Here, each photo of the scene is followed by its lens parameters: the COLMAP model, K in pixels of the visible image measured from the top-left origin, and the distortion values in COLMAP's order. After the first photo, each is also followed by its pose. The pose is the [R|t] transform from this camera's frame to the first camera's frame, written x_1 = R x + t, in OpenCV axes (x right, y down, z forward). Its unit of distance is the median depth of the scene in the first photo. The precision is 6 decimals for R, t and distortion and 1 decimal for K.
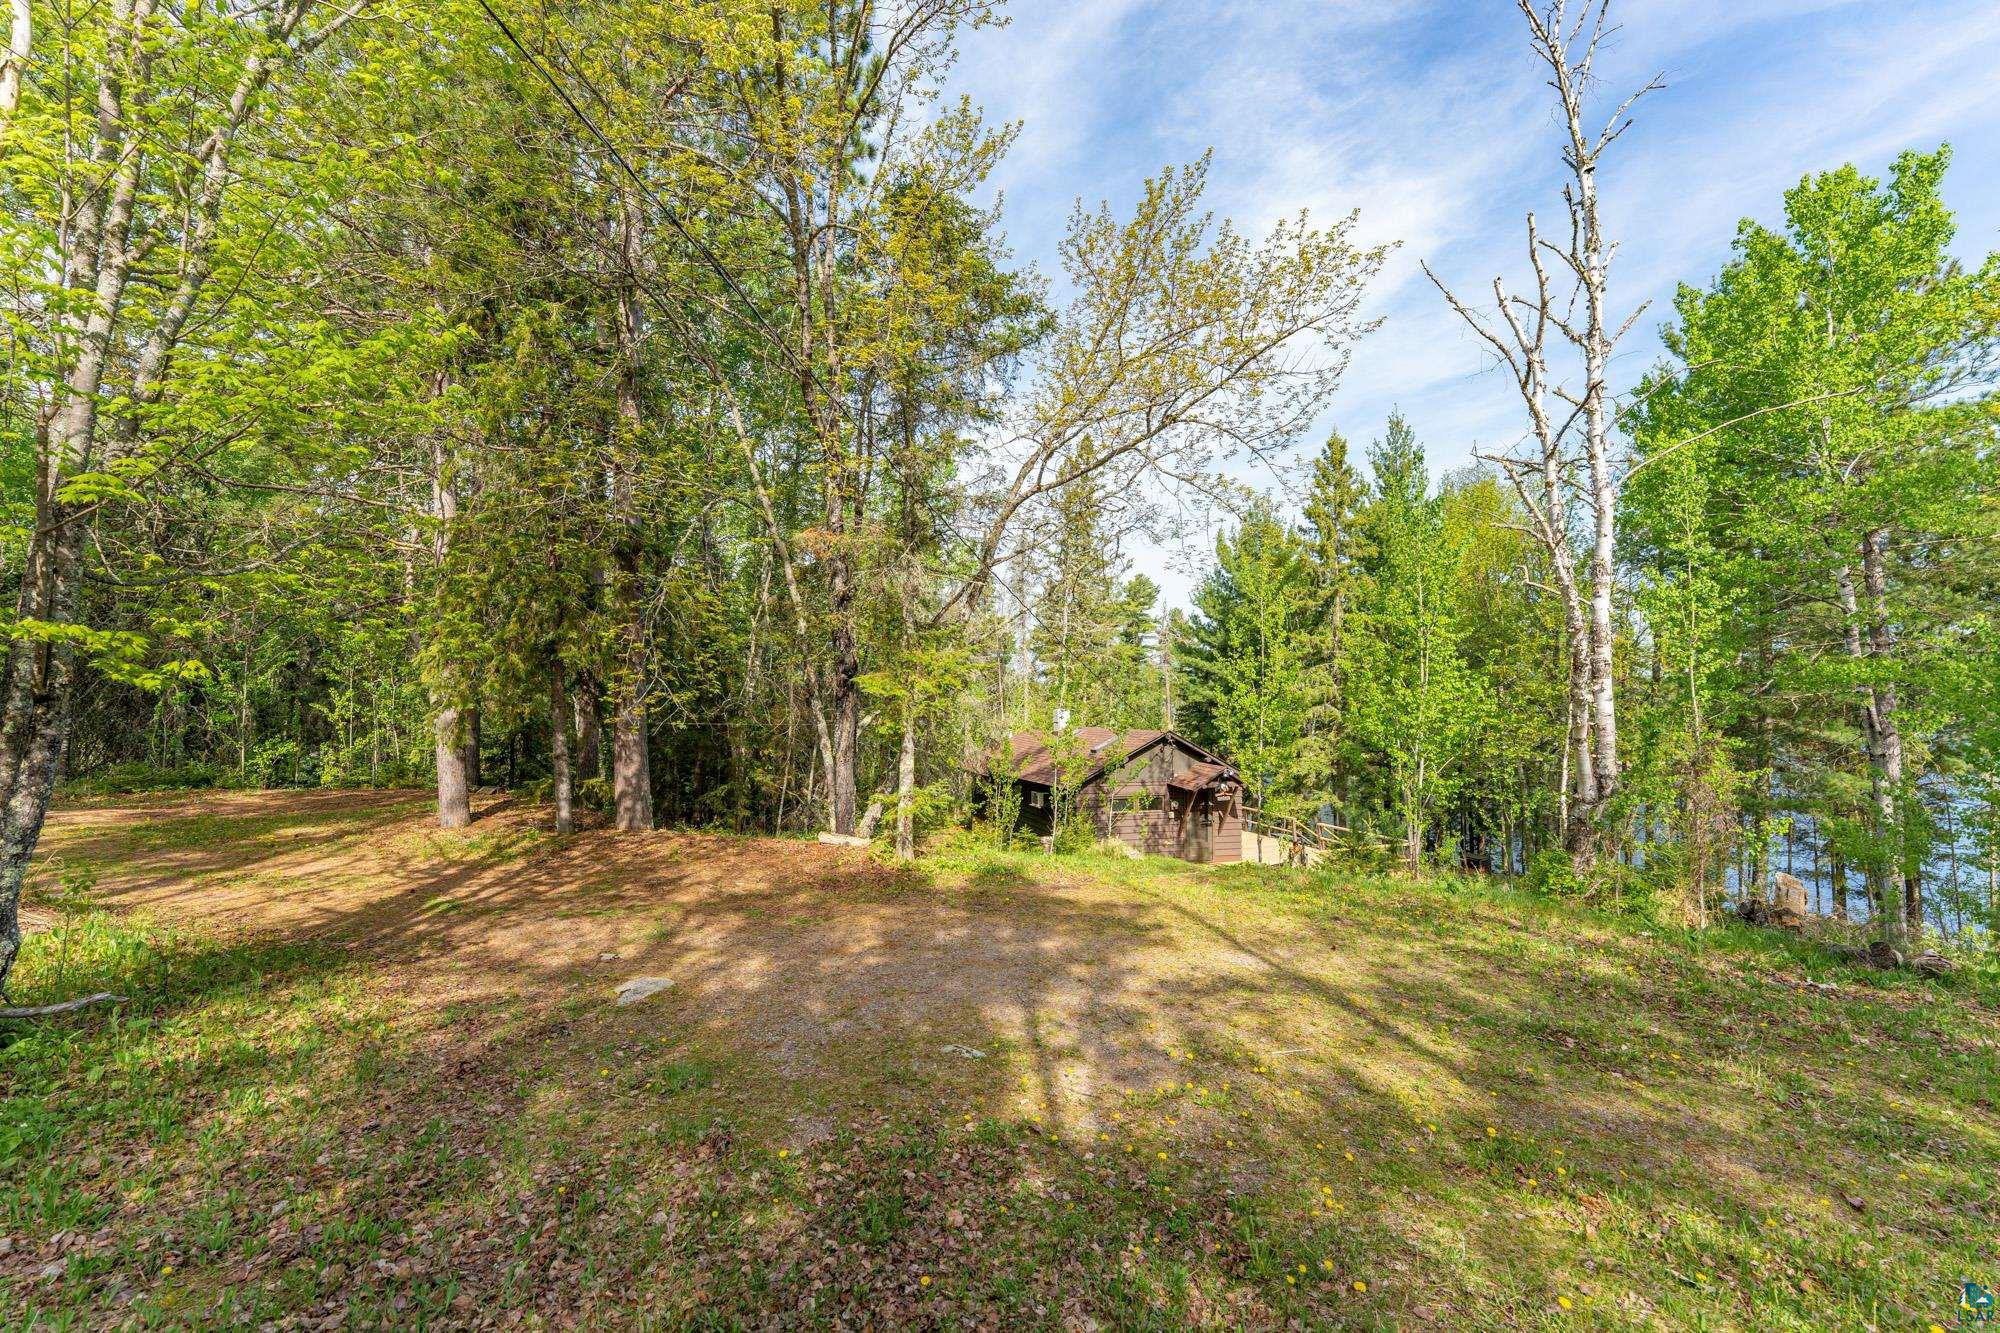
lens RADIAL K [[794.4, 0, 994.3], [0, 794.4, 671.1], [0, 0, 1]] dist [-0.000382, -0.000160]
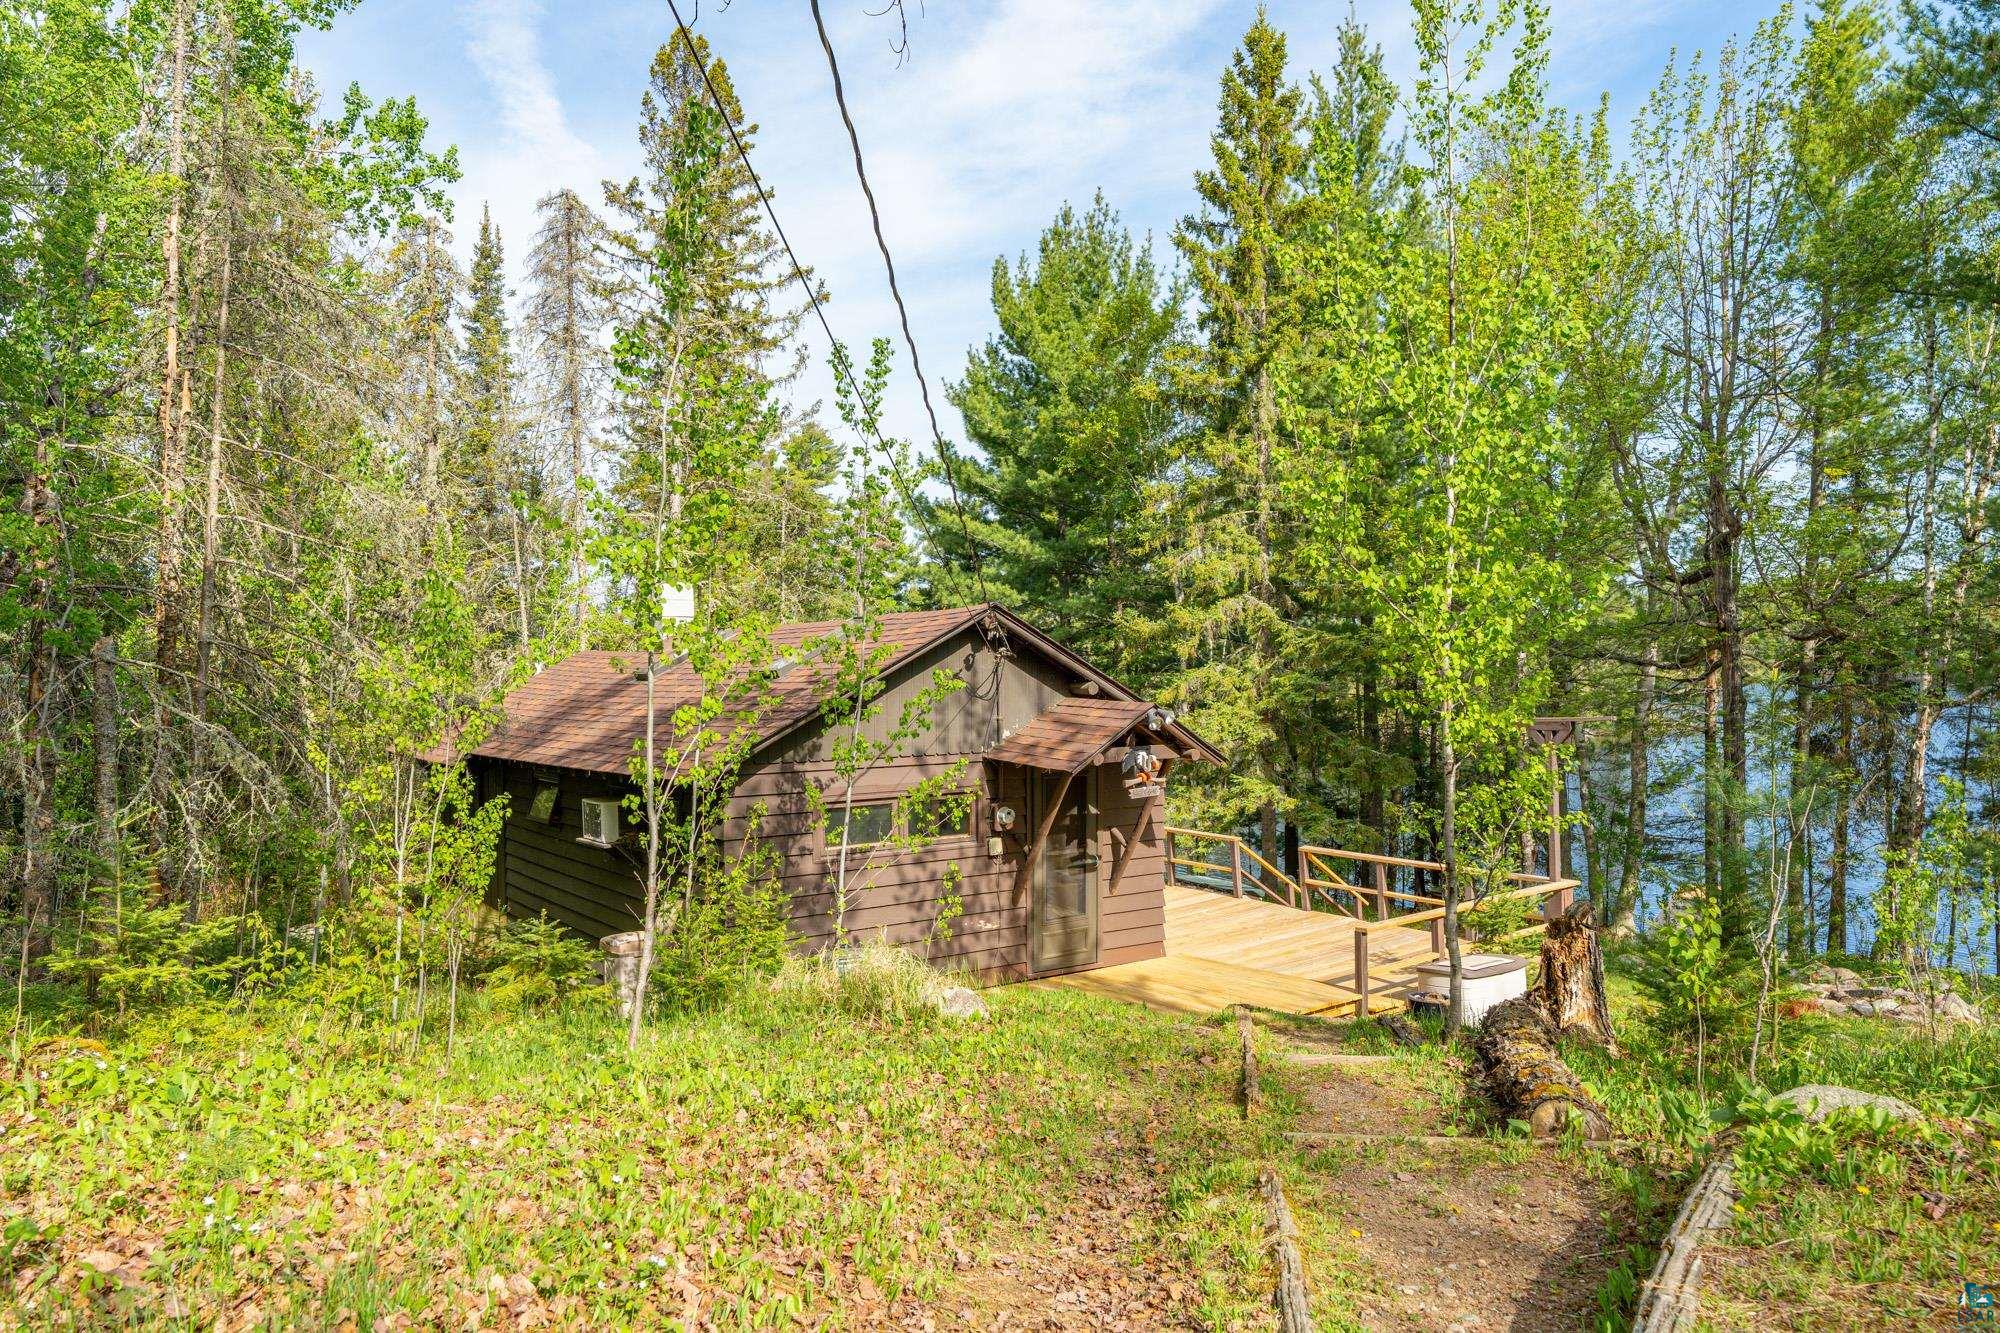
lens RADIAL K [[1305.5, 0, 1000.0], [0, 1305.5, 666.5], [0, 0, 1]] dist [0.002520, -0.001531]
pose [[0.945002, -0.012296, 0.326832, 0.036829], [-0.000644, 0.999221, 0.039455, 0.078310], [-0.327063, -0.037495, 0.944258, 0.455042]]
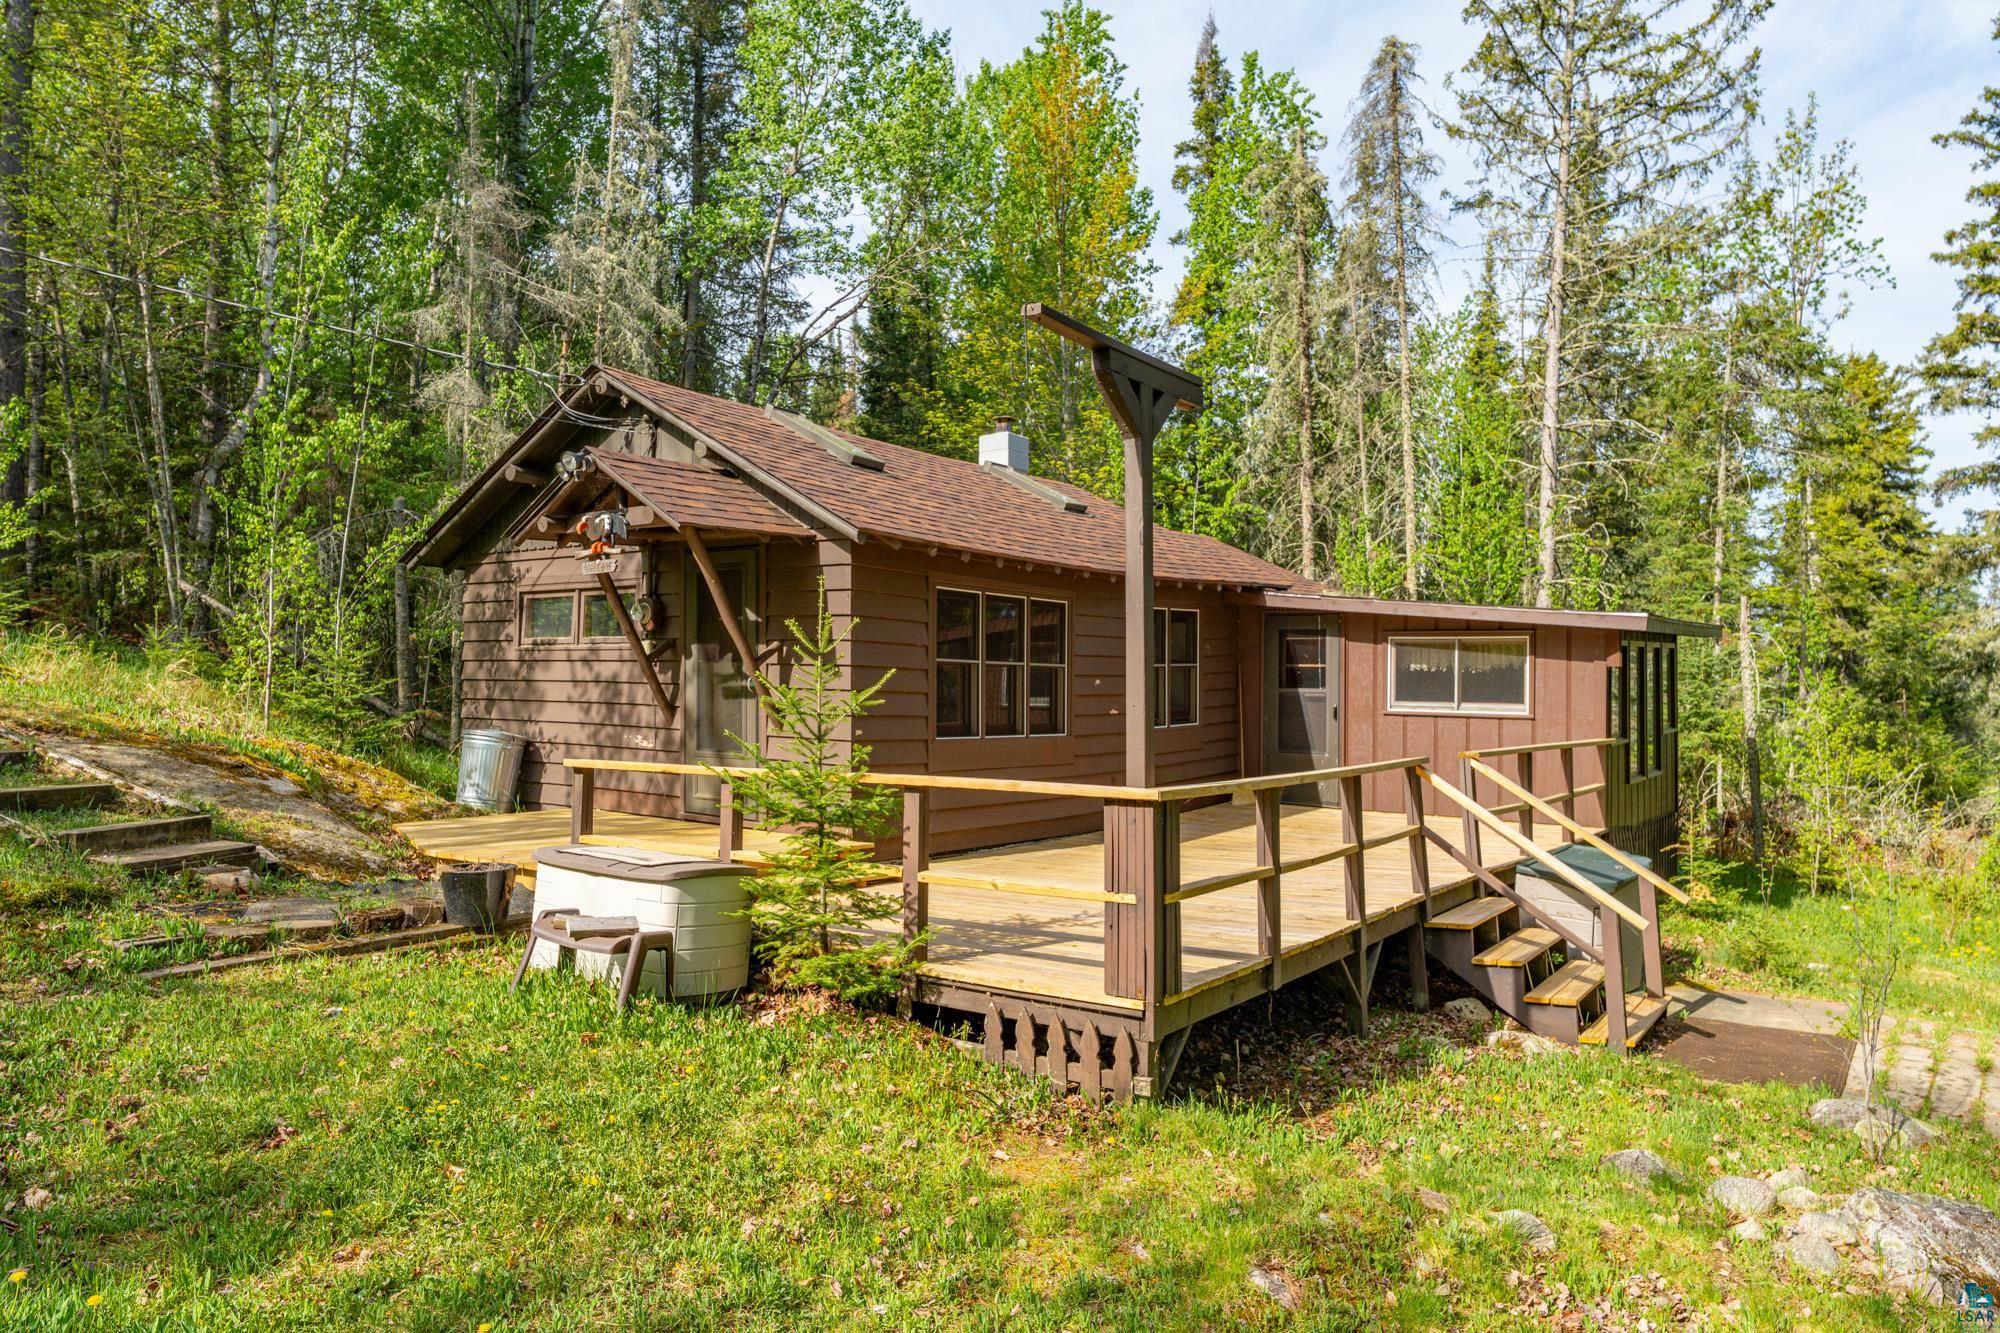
lens RADIAL K [[1305.5, 0, 1000.0], [0, 1305.5, 666.5], [0, 0, 1]] dist [0.002520, -0.001531]
pose [[0.587852, -0.009833, -0.808909, 0.694186], [0.021021, 0.999774, 0.003124, 0.187078], [0.808696, -0.018841, 0.587926, 0.814273]]
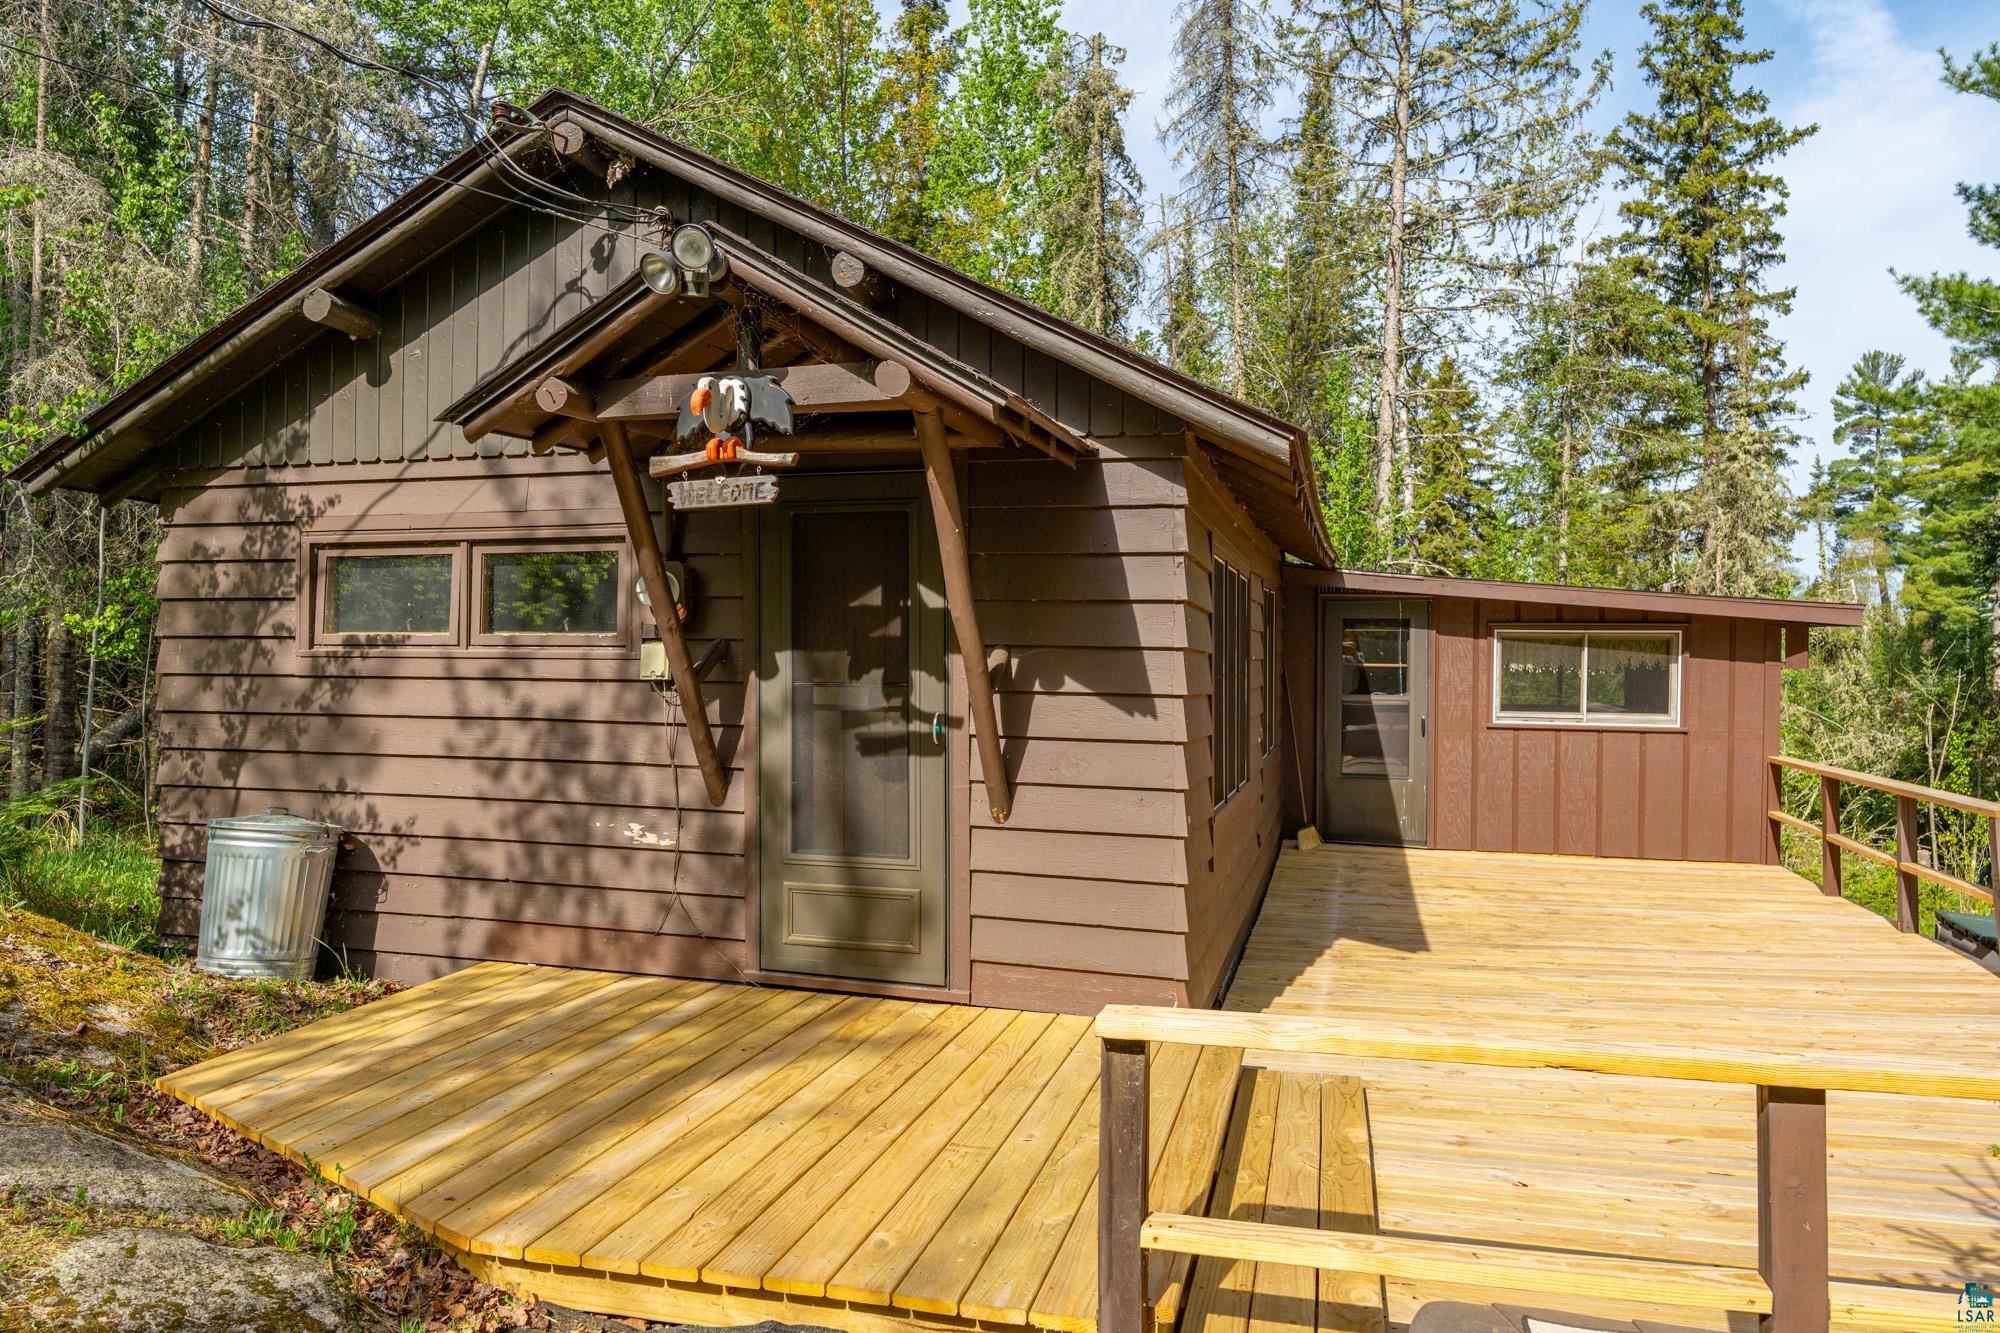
lens RADIAL K [[1305.5, 0, 1000.0], [0, 1305.5, 666.5], [0, 0, 1]] dist [0.002520, -0.001531]
pose [[0.835581, 0.001314, -0.549366, 0.417362], [0.018793, 0.999343, 0.030975, 0.174163], [0.549046, -0.036206, 0.835008, 0.818252]]
